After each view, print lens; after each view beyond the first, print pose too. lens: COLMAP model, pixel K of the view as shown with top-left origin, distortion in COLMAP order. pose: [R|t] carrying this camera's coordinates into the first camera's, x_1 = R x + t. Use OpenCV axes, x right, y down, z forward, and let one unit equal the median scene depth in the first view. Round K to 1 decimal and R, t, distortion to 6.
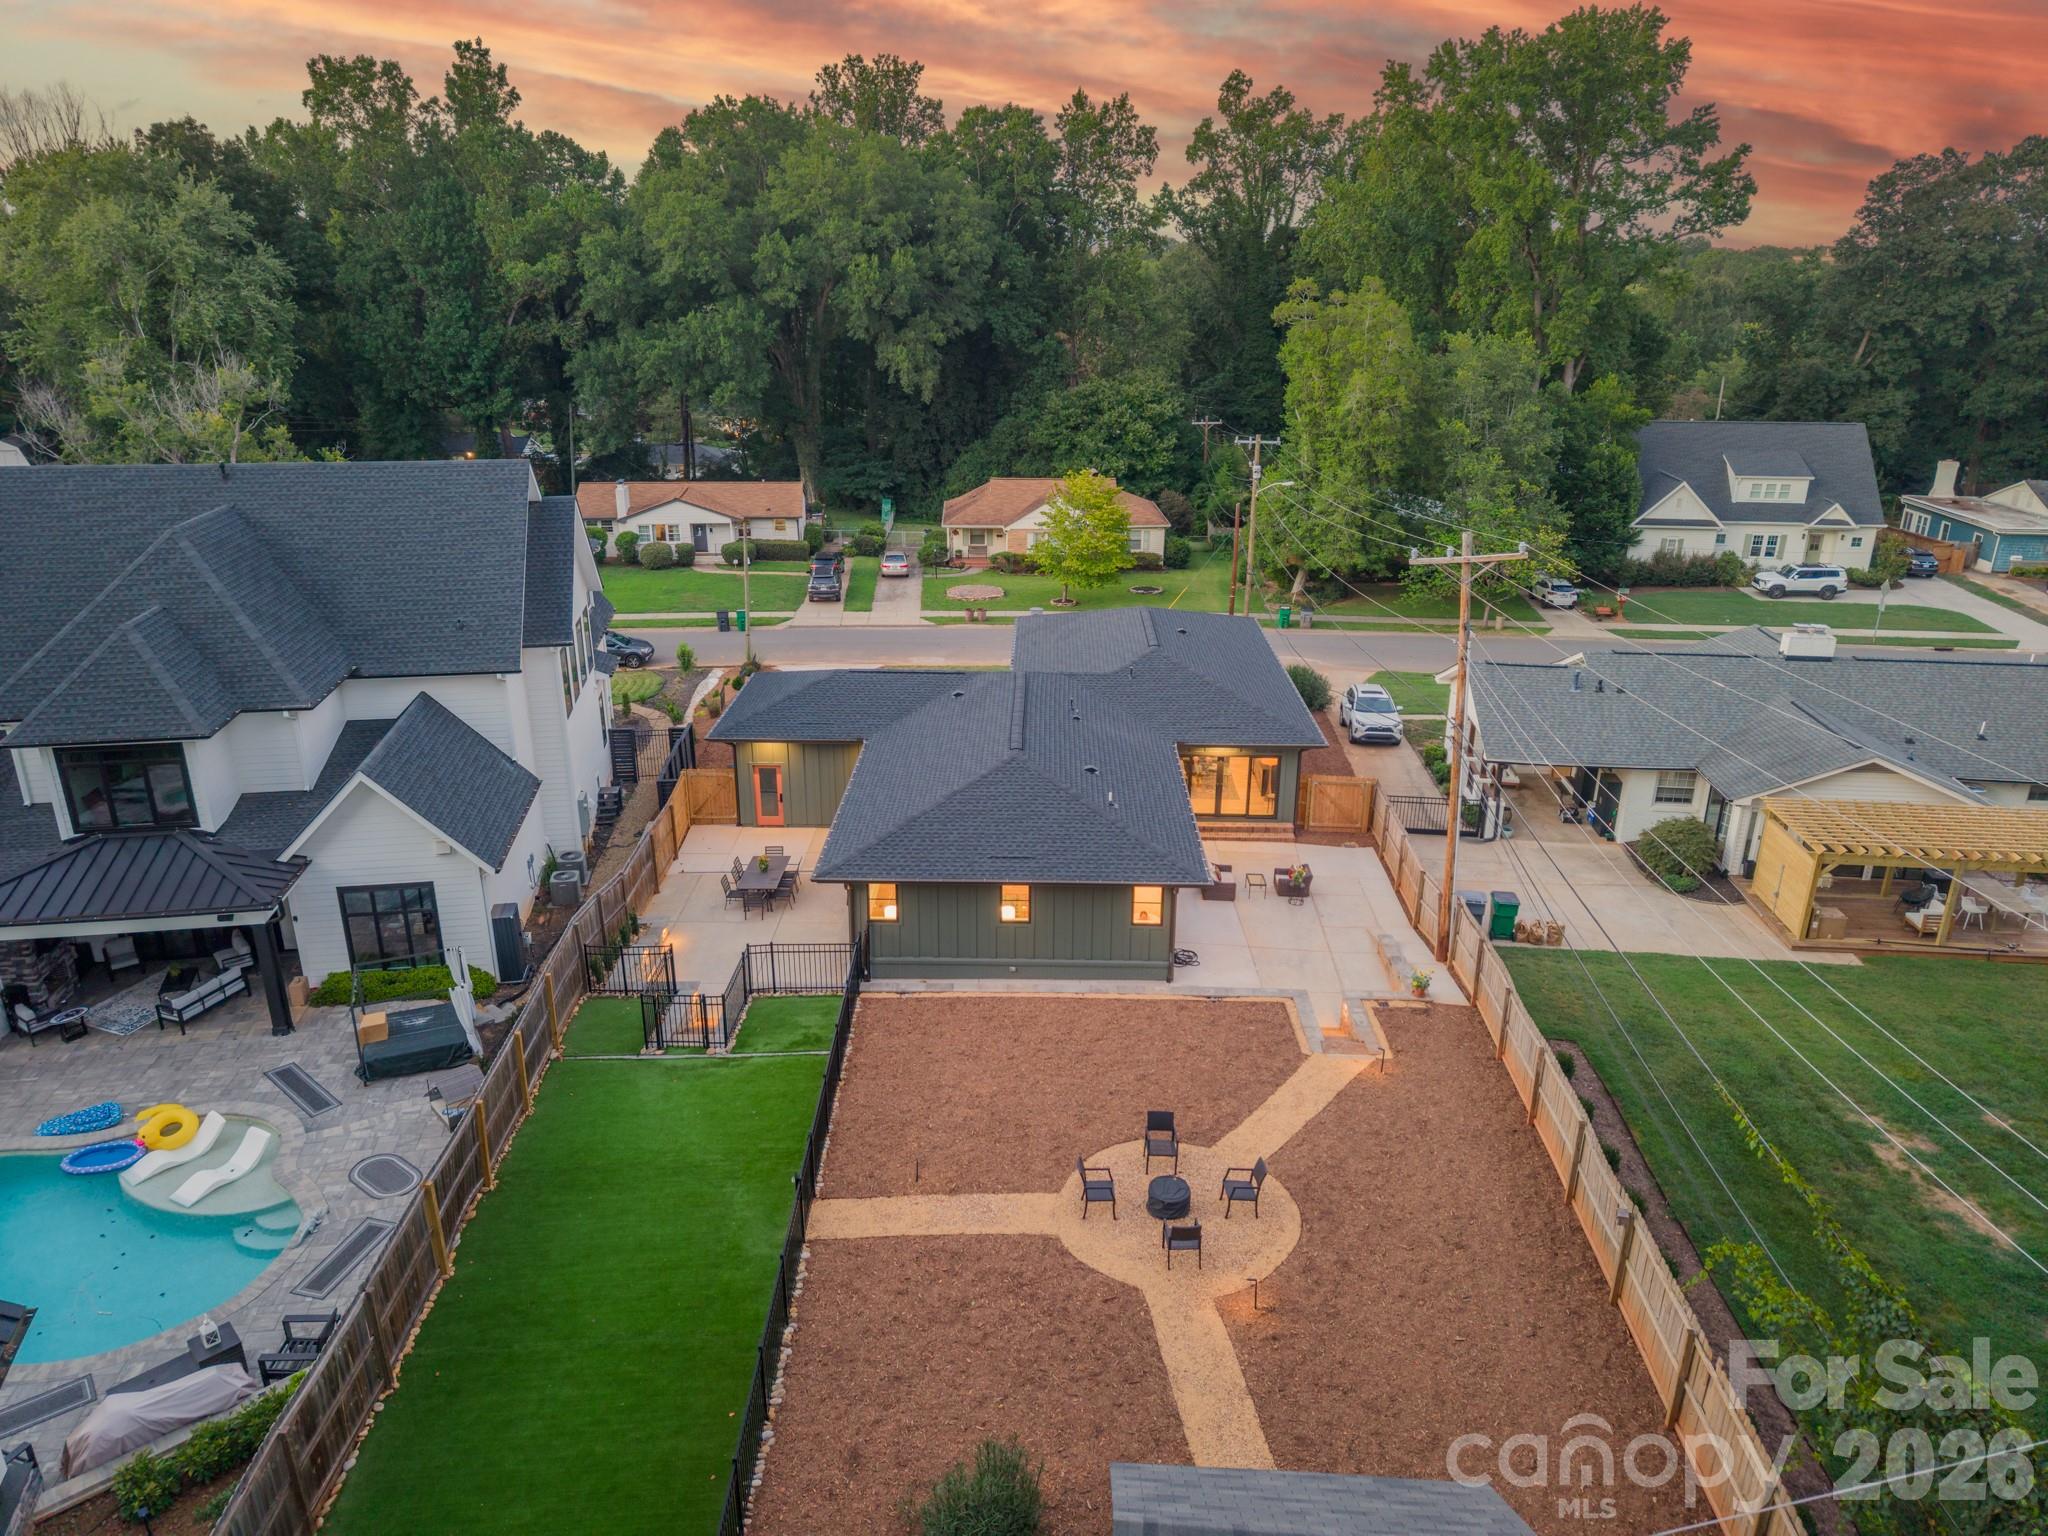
lens RADIAL K [[1417.9, 0, 1024.0], [0, 1417.9, 768.0], [0, 0, 1]] dist [0.108438, -0.189217]
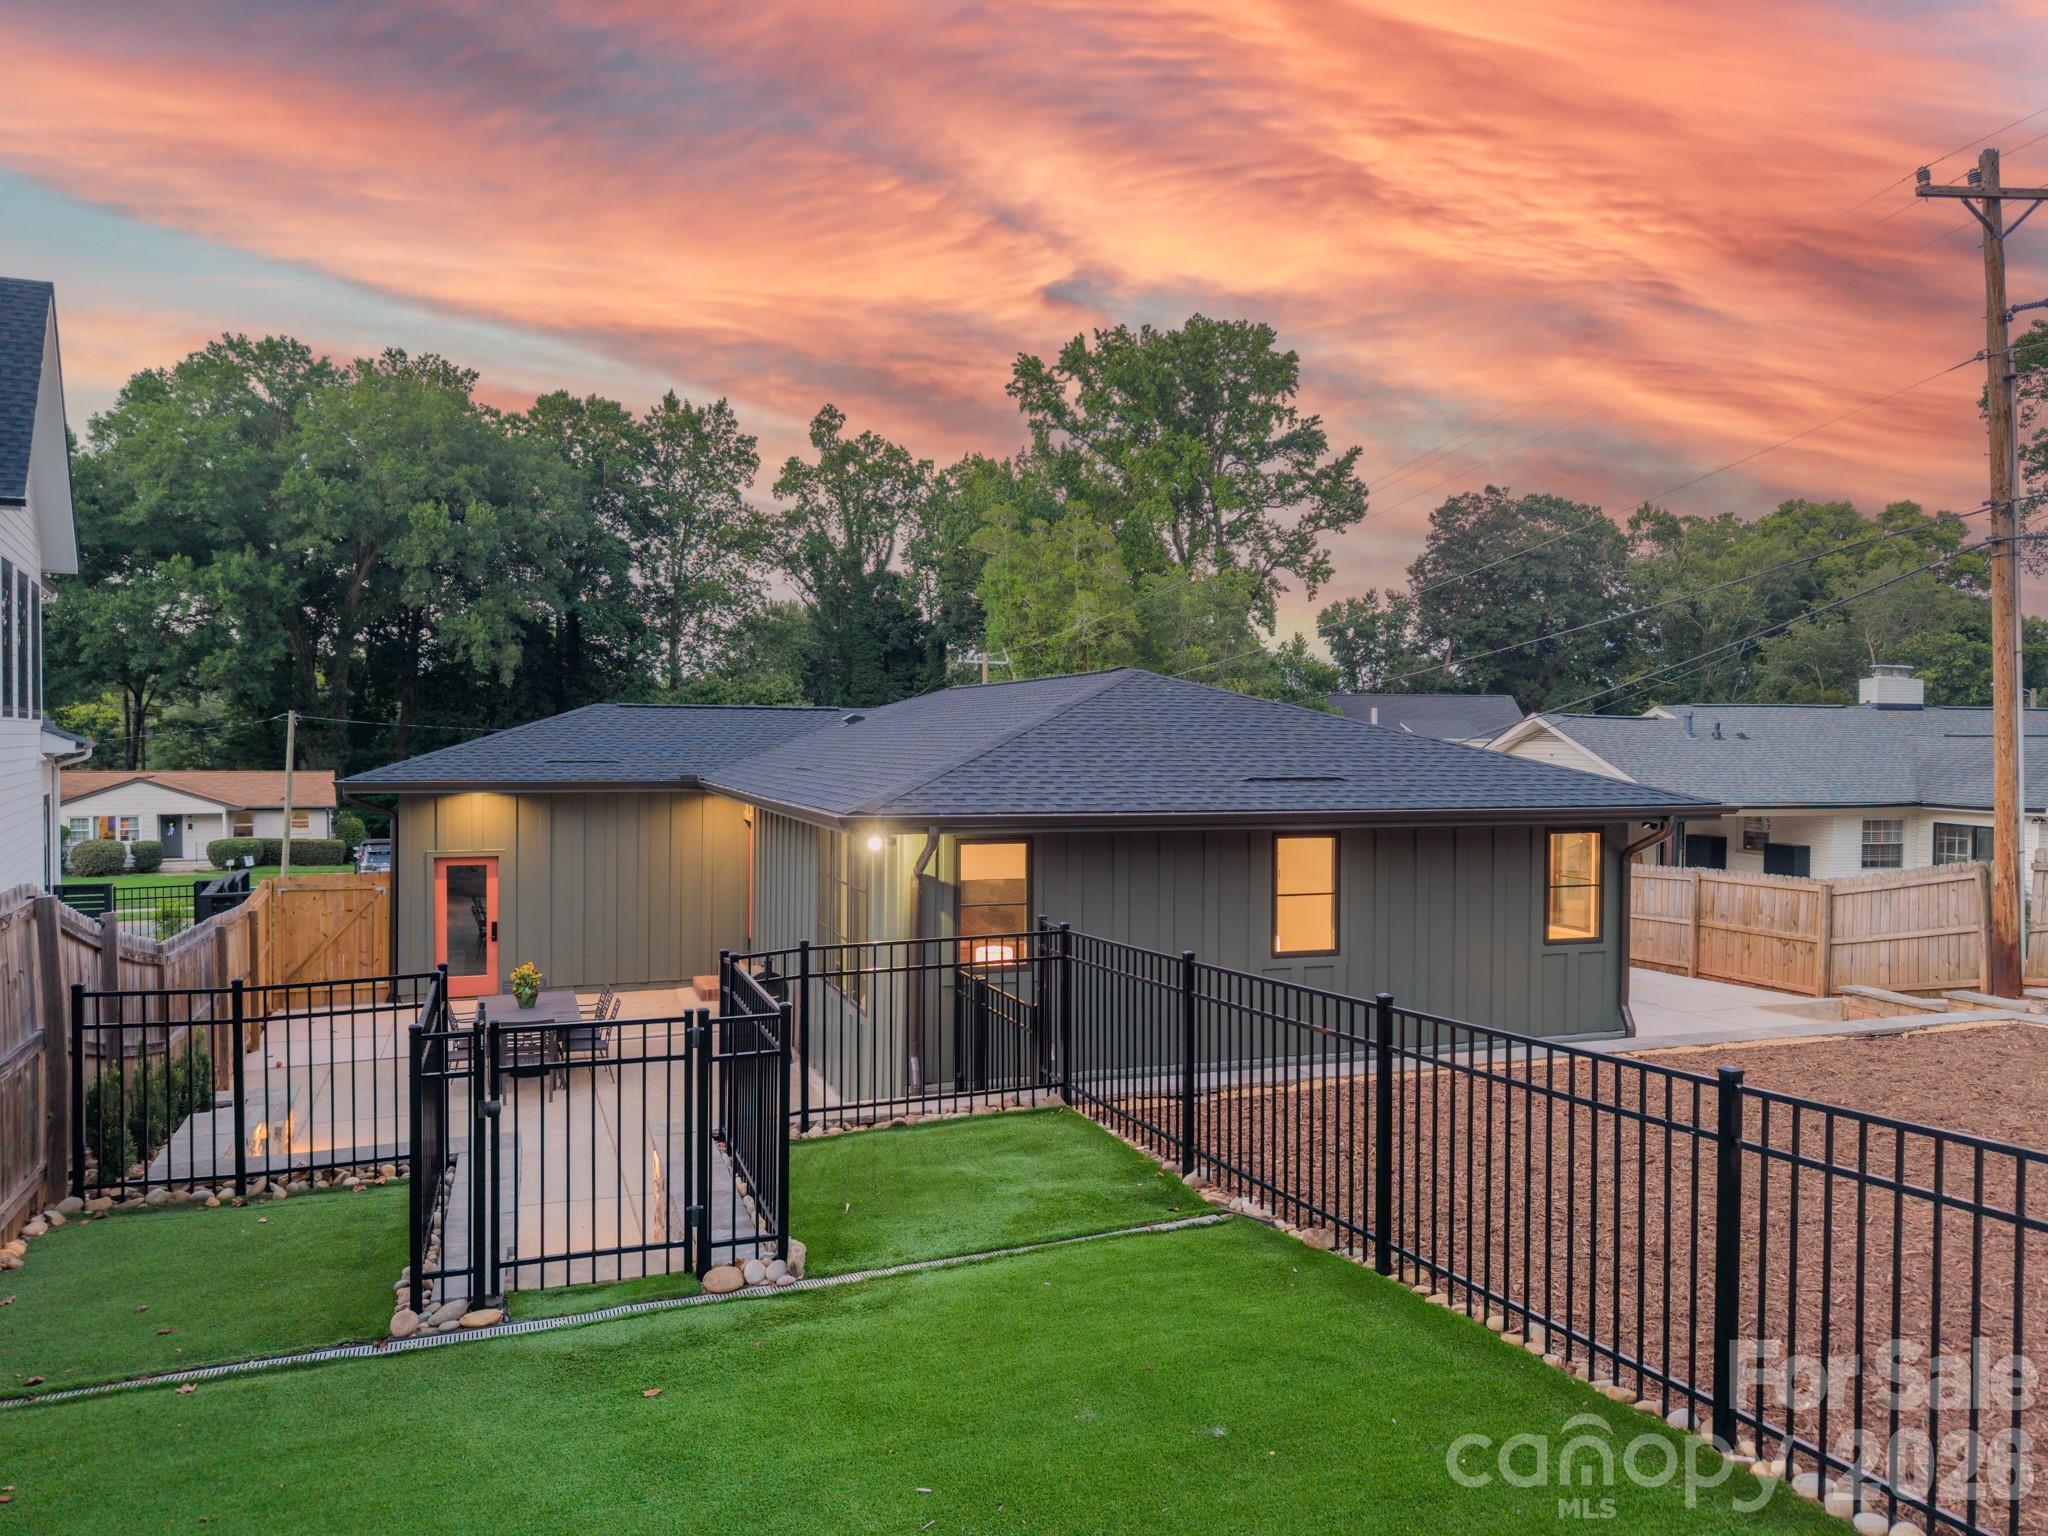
lens RADIAL K [[1401.0, 0, 1024.0], [0, 1401.0, 768.0], [0, 0, 1]] dist [0.023418, -0.024564]
pose [[0.933843, -0.007336, 0.357608, -0.082952], [0.125509, 0.942939, -0.308405, 0.064204], [-0.334940, 0.332885, 0.881478, 0.246705]]
